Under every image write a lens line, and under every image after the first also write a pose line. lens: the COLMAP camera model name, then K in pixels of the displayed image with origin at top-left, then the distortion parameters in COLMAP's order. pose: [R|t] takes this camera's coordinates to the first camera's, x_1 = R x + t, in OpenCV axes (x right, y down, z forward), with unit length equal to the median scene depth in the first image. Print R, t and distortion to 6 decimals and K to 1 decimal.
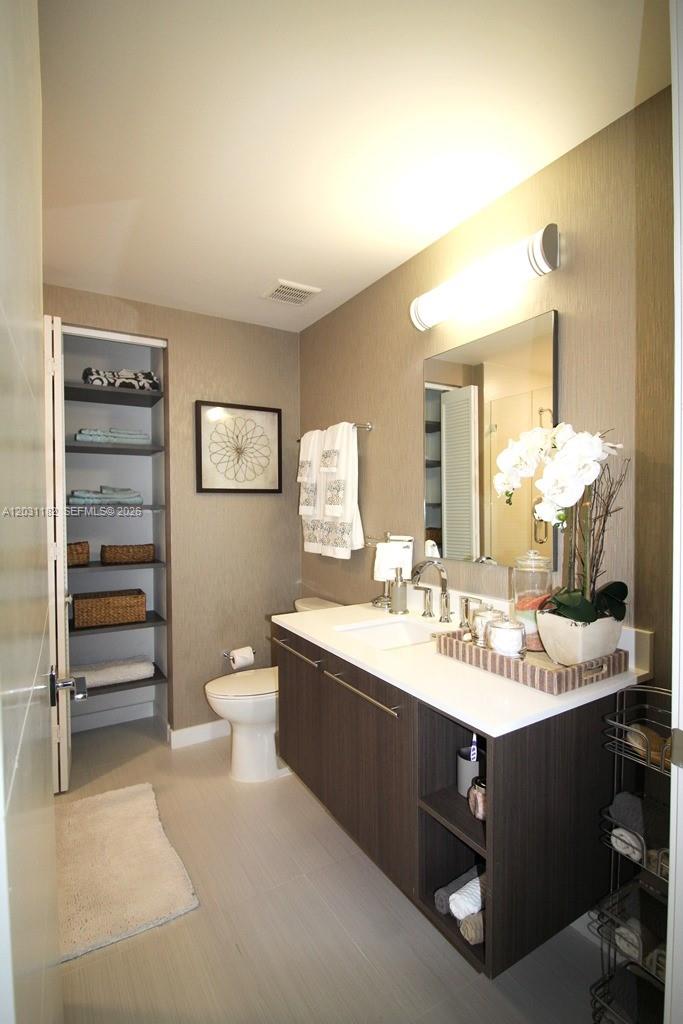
lens RADIAL K [[496.6, 0, 341.5], [0, 496.6, 512.0], [0, 0, 1]] dist [0.000746, -0.000004]
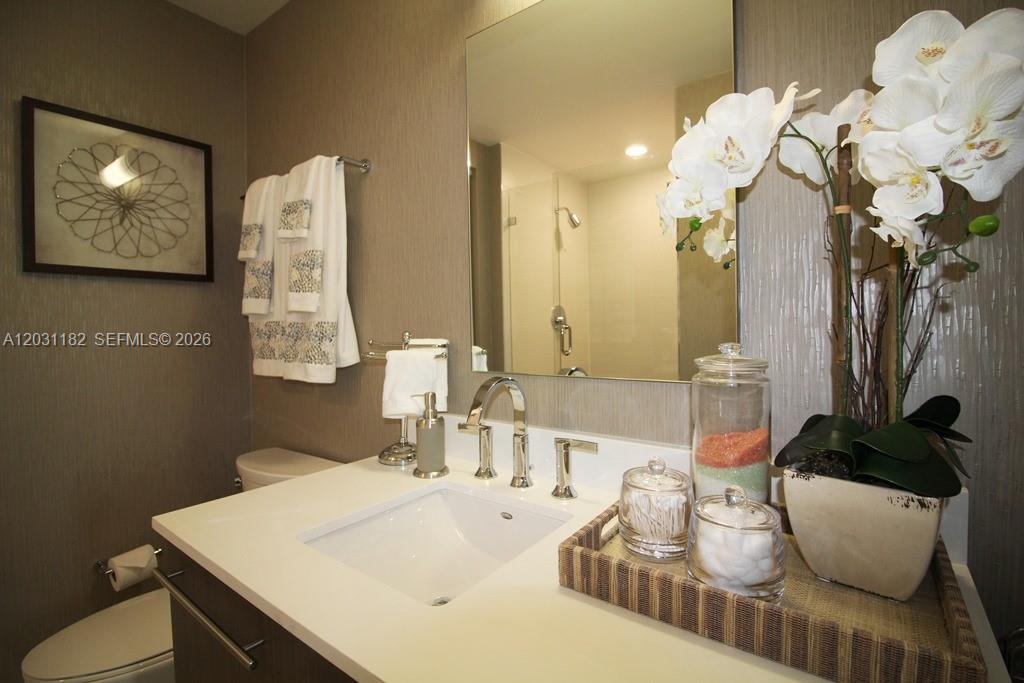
lens RADIAL K [[475.4, 0, 513.8], [0, 475.4, 337.6], [0, 0, 1]] dist [-0.009597, -0.000857]
pose [[0.925699, -0.012448, 0.378055, 0.001754], [0.012205, 0.999921, 0.003039, 0.041045], [-0.378063, 0.001801, 0.925778, 0.388786]]
